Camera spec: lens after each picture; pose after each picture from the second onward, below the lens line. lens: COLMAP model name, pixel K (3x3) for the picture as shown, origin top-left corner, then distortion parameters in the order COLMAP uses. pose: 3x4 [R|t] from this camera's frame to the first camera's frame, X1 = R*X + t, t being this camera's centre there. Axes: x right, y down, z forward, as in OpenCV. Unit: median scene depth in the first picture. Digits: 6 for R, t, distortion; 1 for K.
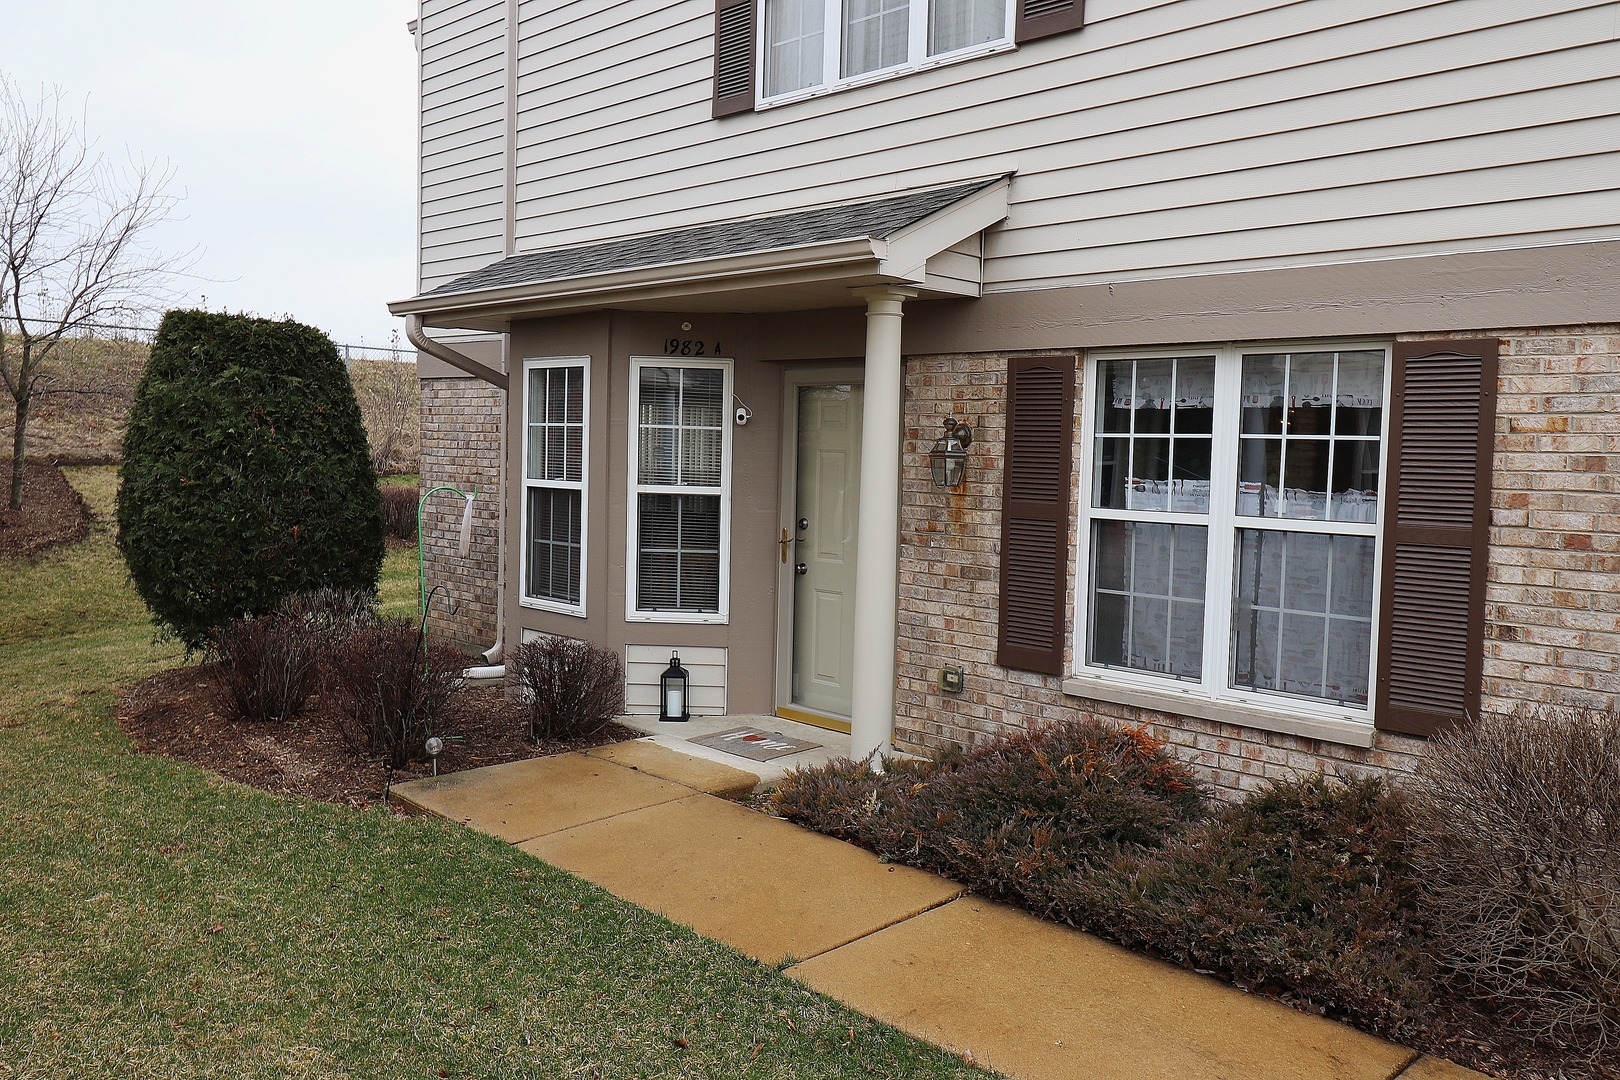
lens RADIAL K [[1266.0, 0, 812.5], [0, 1266.0, 533.4], [0, 0, 1]] dist [0.018147, 0.002806]
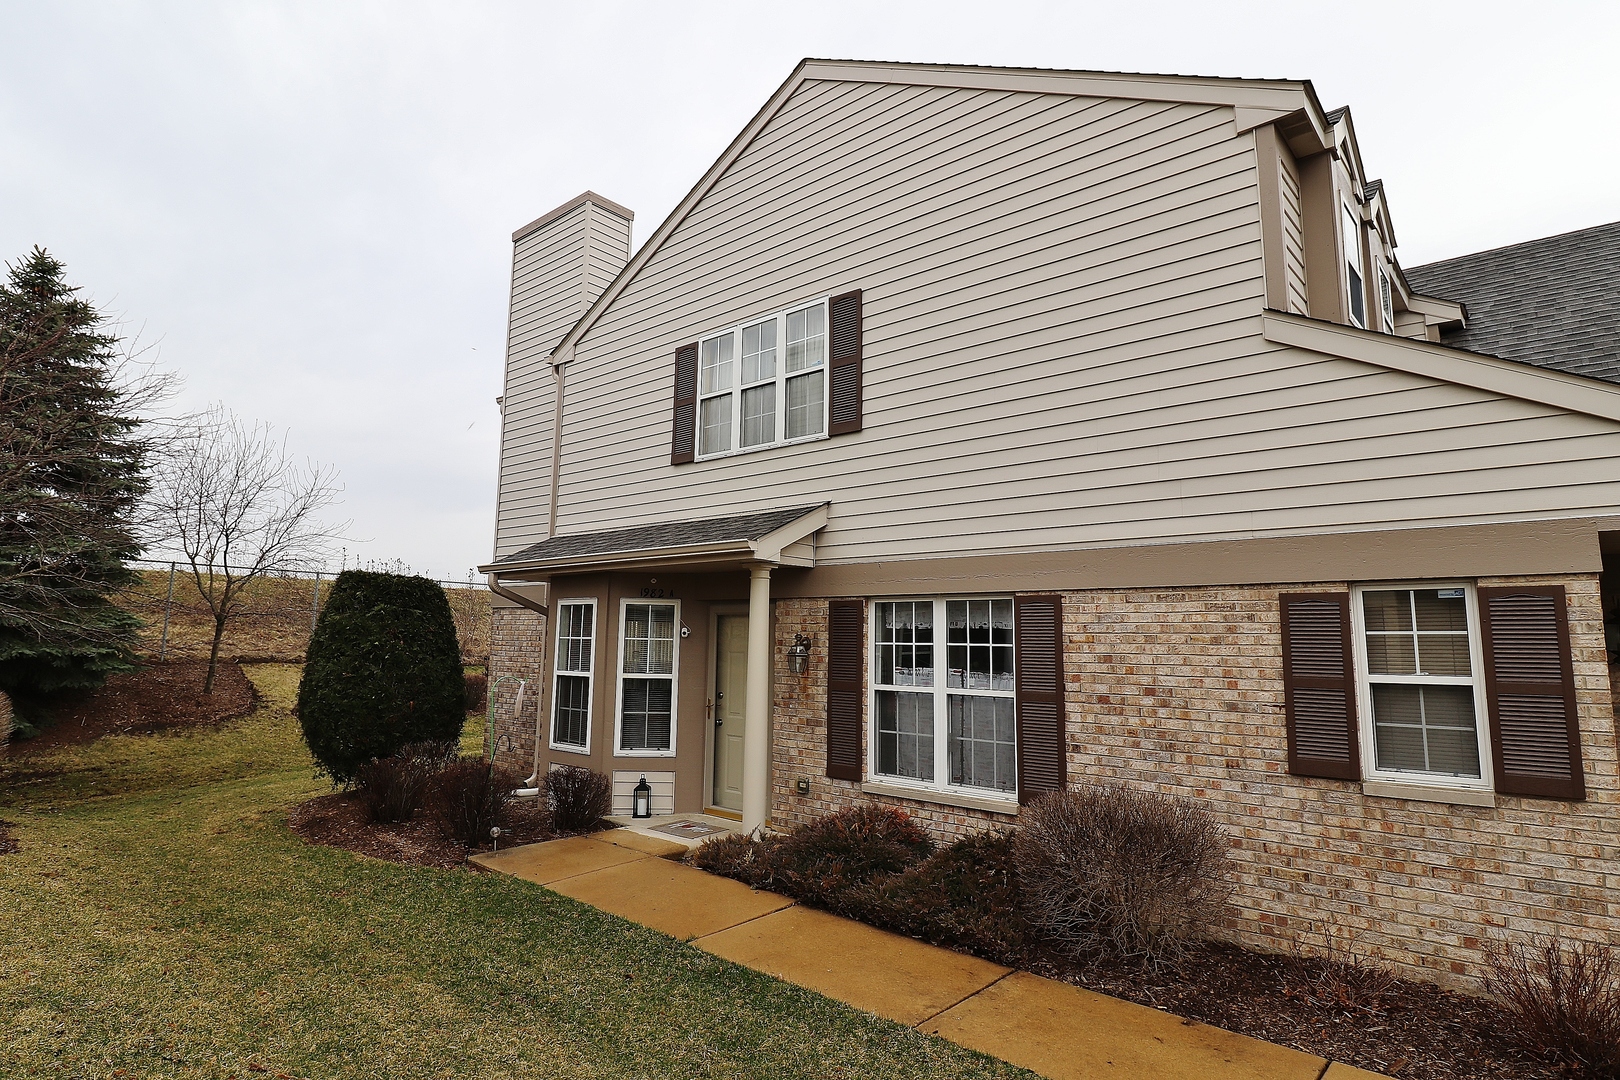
lens RADIAL K [[883.4, 0, 810.8], [0, 883.4, 529.9], [0, 0, 1]] dist [0.004430, -0.000682]
pose [[0.998309, -0.003208, 0.058048, 0.055181], [0.014247, 0.981530, -0.190776, 0.002989], [-0.056364, 0.191280, 0.979916, -0.259318]]
